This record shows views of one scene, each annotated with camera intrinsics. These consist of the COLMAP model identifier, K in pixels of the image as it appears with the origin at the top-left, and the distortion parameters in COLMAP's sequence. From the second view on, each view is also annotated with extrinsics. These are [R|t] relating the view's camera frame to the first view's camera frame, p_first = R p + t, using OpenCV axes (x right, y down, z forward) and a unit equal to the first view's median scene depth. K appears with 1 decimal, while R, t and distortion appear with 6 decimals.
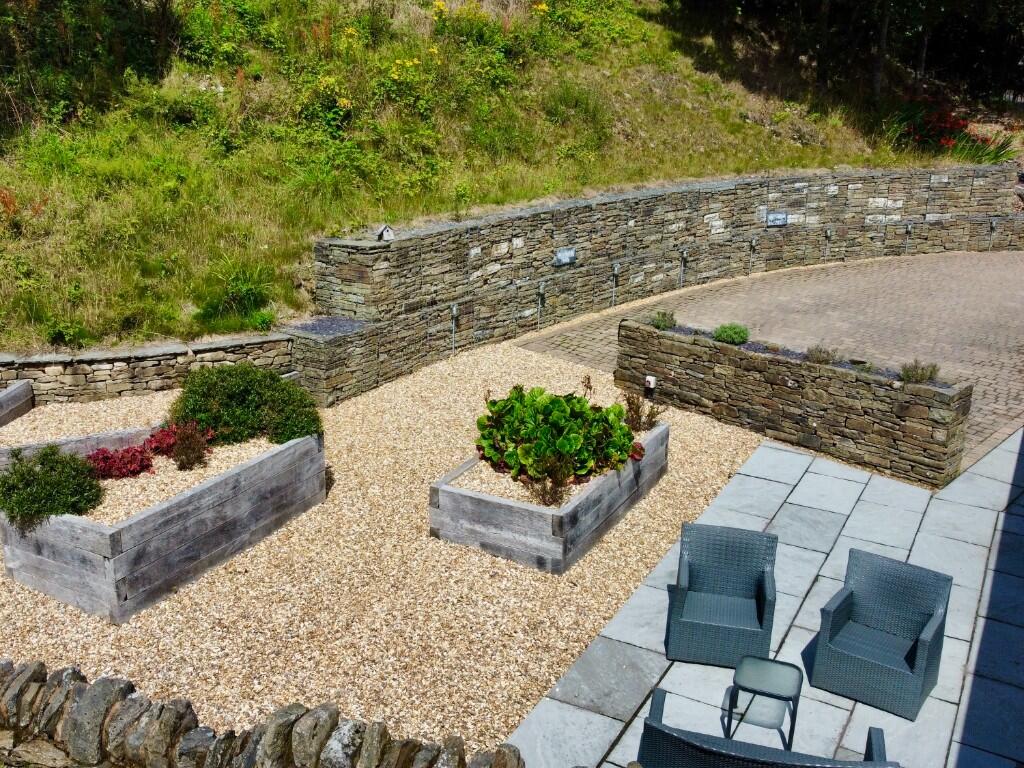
lens RADIAL K [[1034.8, 0, 446.0], [0, 1034.8, 386.4], [0, 0, 1]] dist [0.004410, -0.036341]
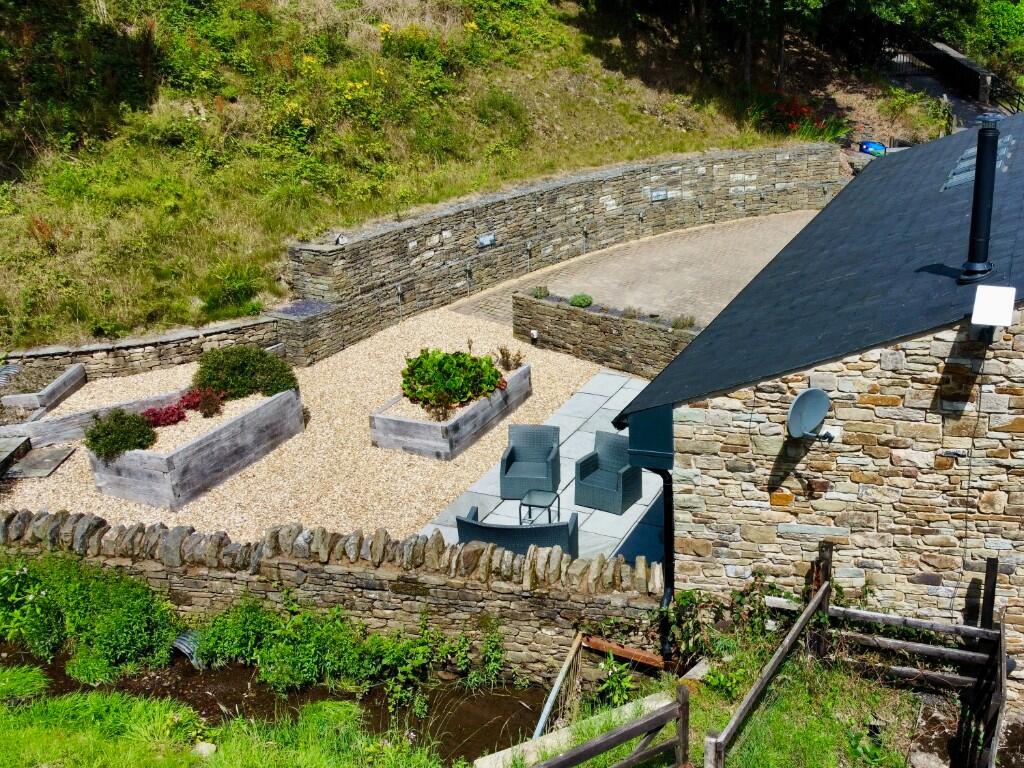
lens RADIAL K [[1037.2, 0, 675.3], [0, 1037.2, 383.9], [0, 0, 1]] dist [0.004276, -0.013756]
pose [[0.978969, -0.074060, 0.190091, 0.103510], [0.060019, 0.995098, 0.078594, -0.036180], [-0.194980, -0.065532, 0.978616, -0.475331]]
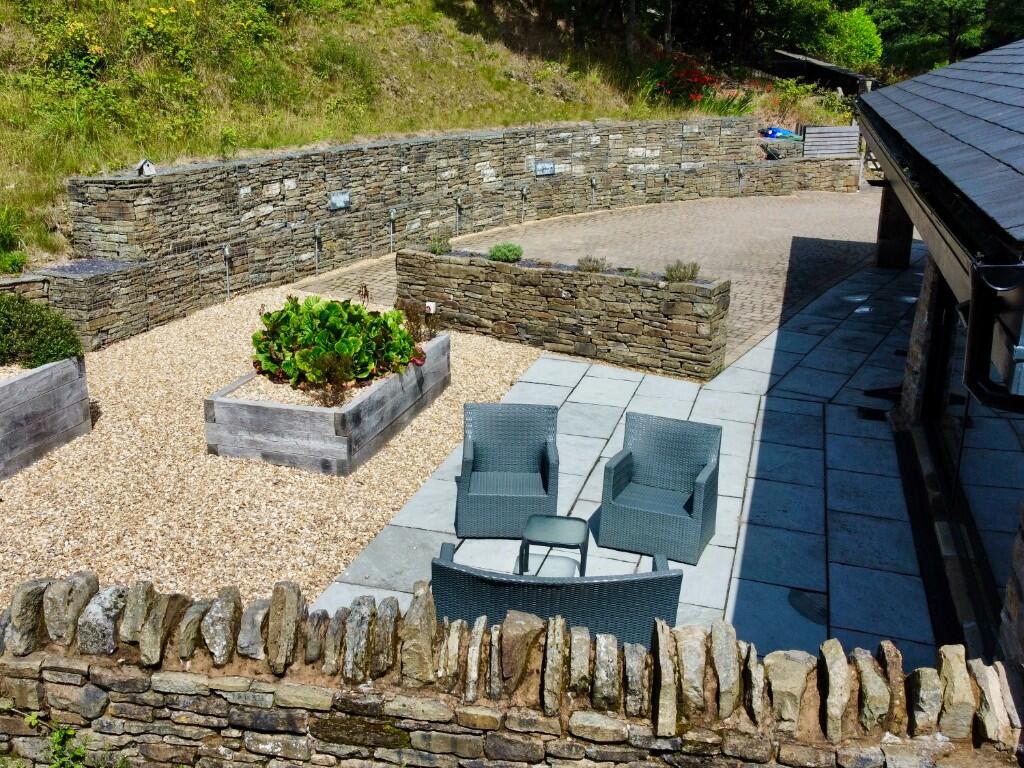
lens RADIAL K [[1034.8, 0, 446.0], [0, 1034.8, 386.4], [0, 0, 1]] dist [0.004410, -0.036341]
pose [[0.978233, -0.065108, 0.197032, 0.010582], [0.065797, 0.997828, 0.003054, 0.066356], [-0.196803, 0.009977, 0.980392, 0.021563]]
